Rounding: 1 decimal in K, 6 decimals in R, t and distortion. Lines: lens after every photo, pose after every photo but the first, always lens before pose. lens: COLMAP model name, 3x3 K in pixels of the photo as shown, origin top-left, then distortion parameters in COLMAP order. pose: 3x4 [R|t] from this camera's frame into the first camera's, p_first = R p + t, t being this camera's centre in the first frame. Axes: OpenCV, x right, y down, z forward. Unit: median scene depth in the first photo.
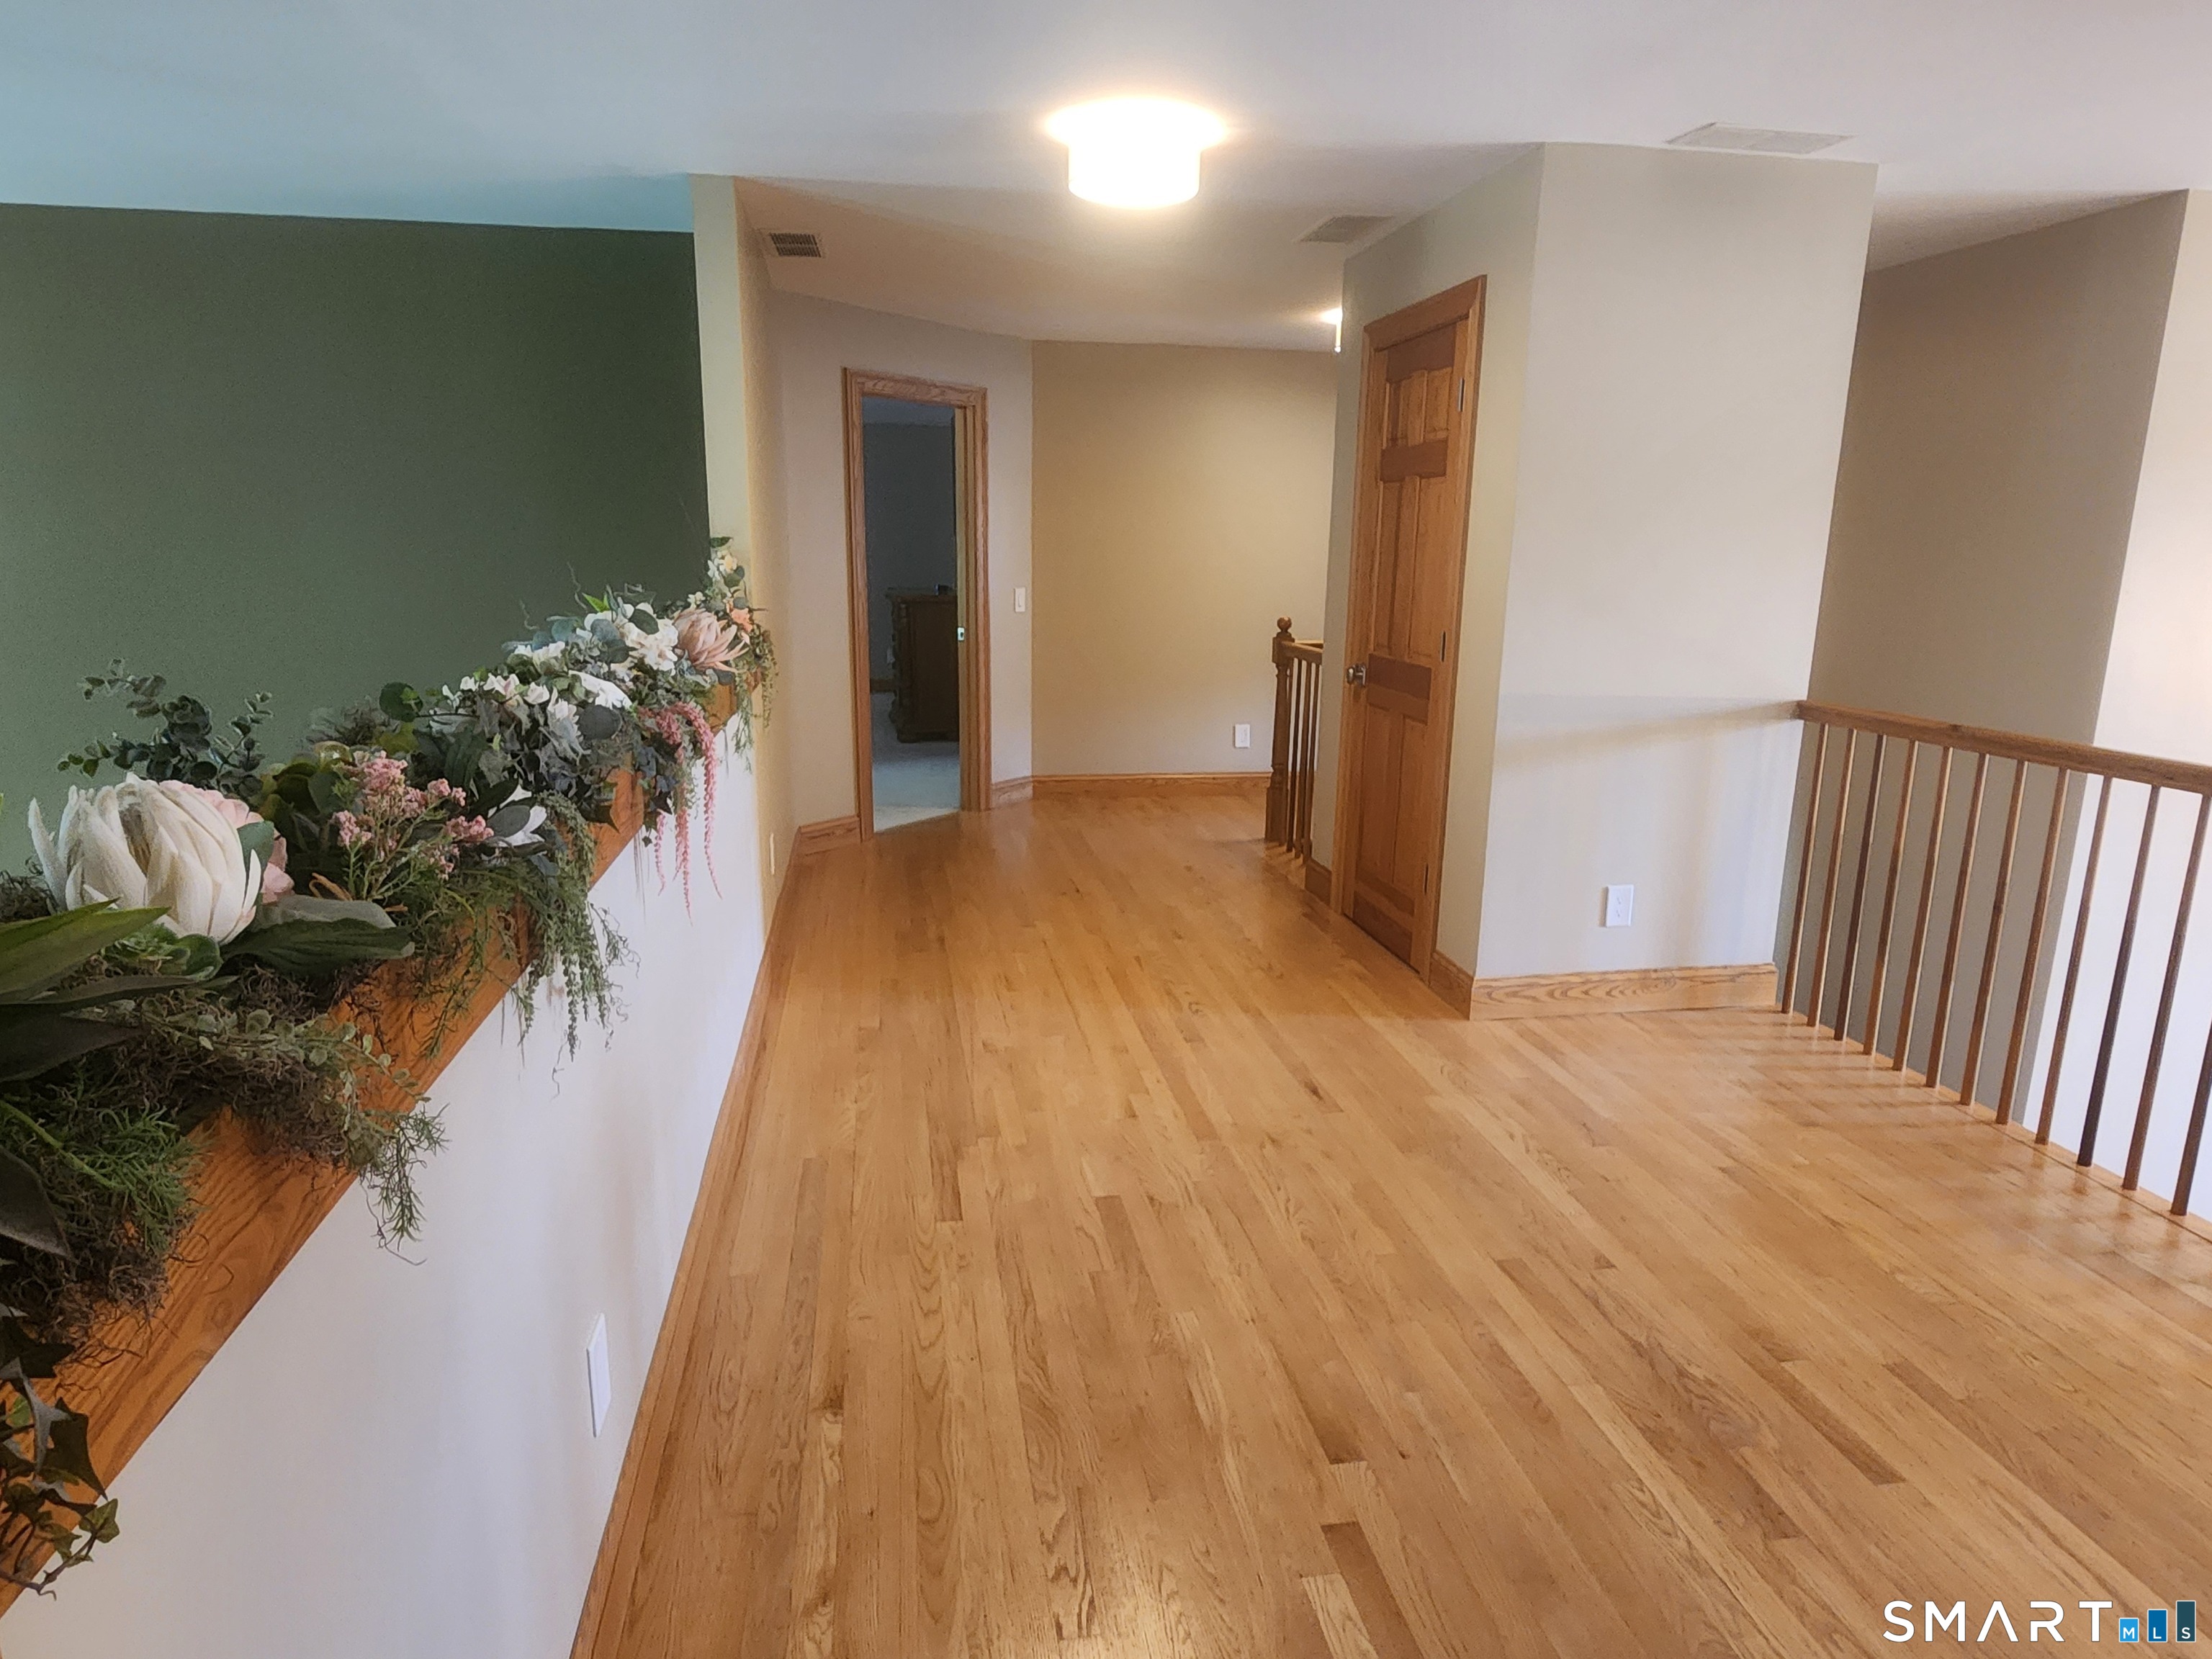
lens RADIAL K [[1316.5, 0, 1107.6], [0, 1316.5, 838.2], [0, 0, 1]] dist [-0.000735, 0.000043]
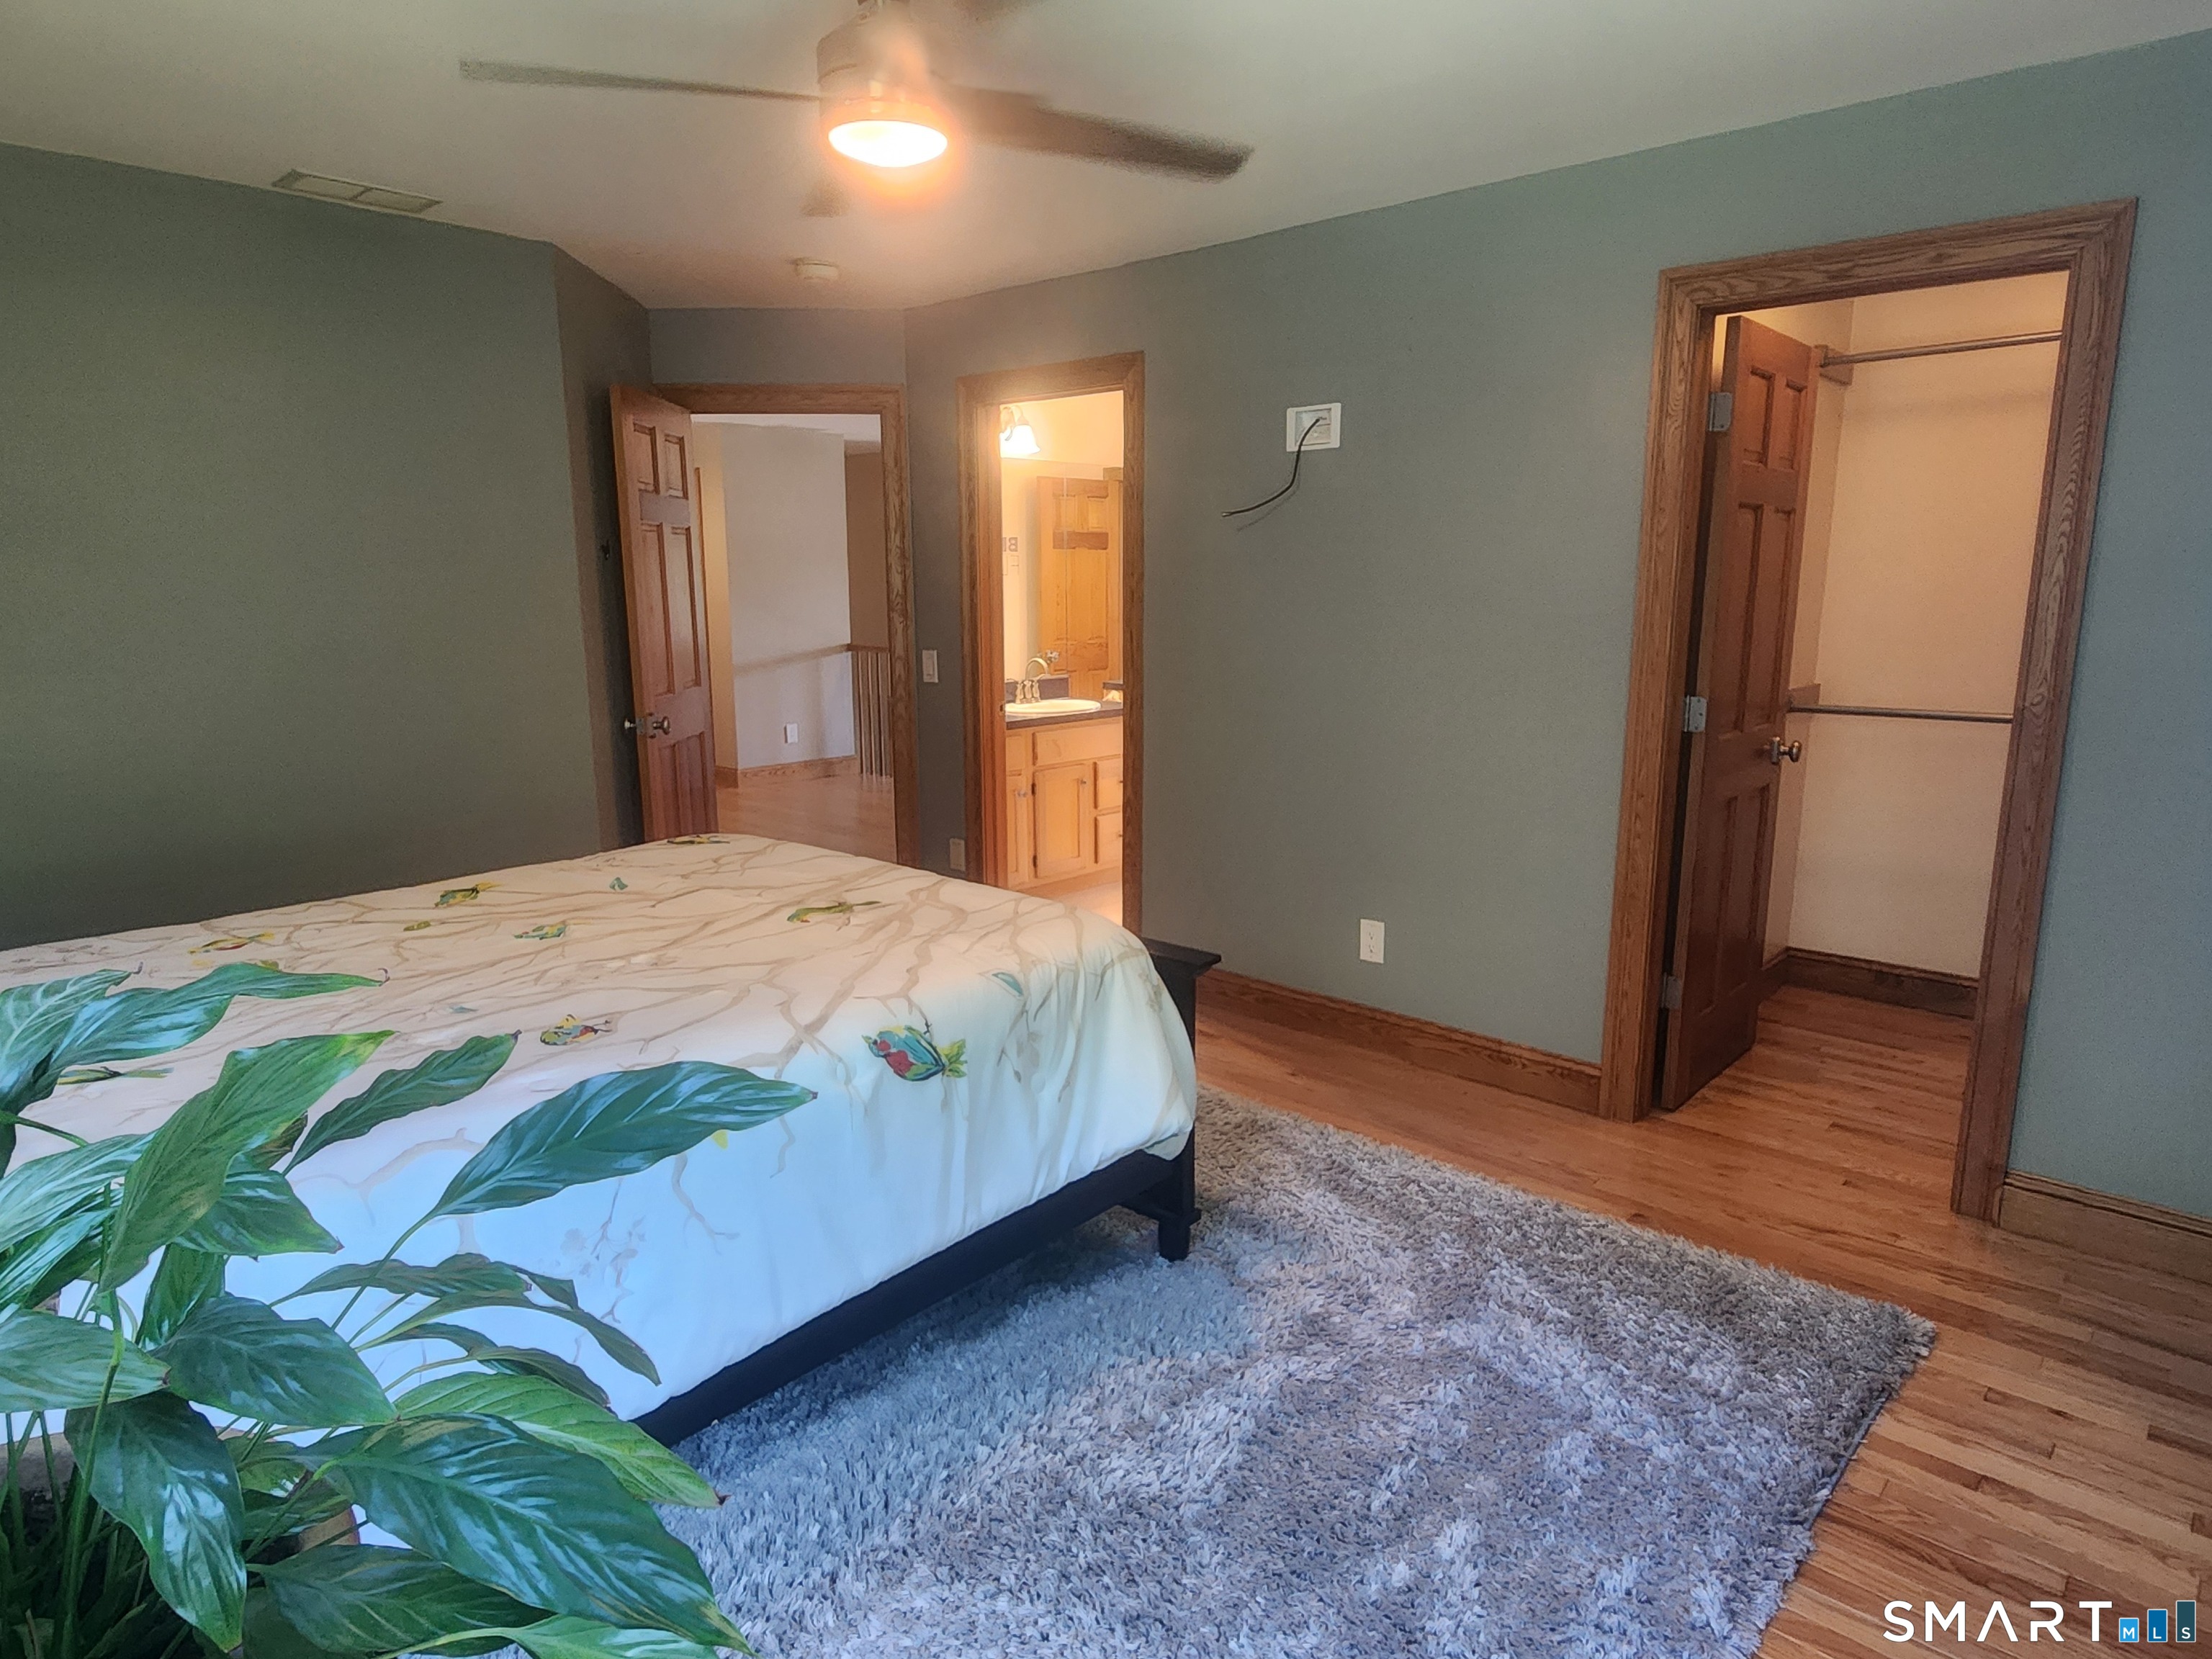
lens RADIAL K [[1316.5, 0, 1108.2], [0, 1316.5, 824.3], [0, 0, 1]] dist [-0.000735, 0.000043]
pose [[0.782417, -0.143648, 0.605961, -0.612348], [0.144862, 0.988323, 0.047245, 0.180590], [-0.605672, 0.050815, 0.794090, -1.193417]]
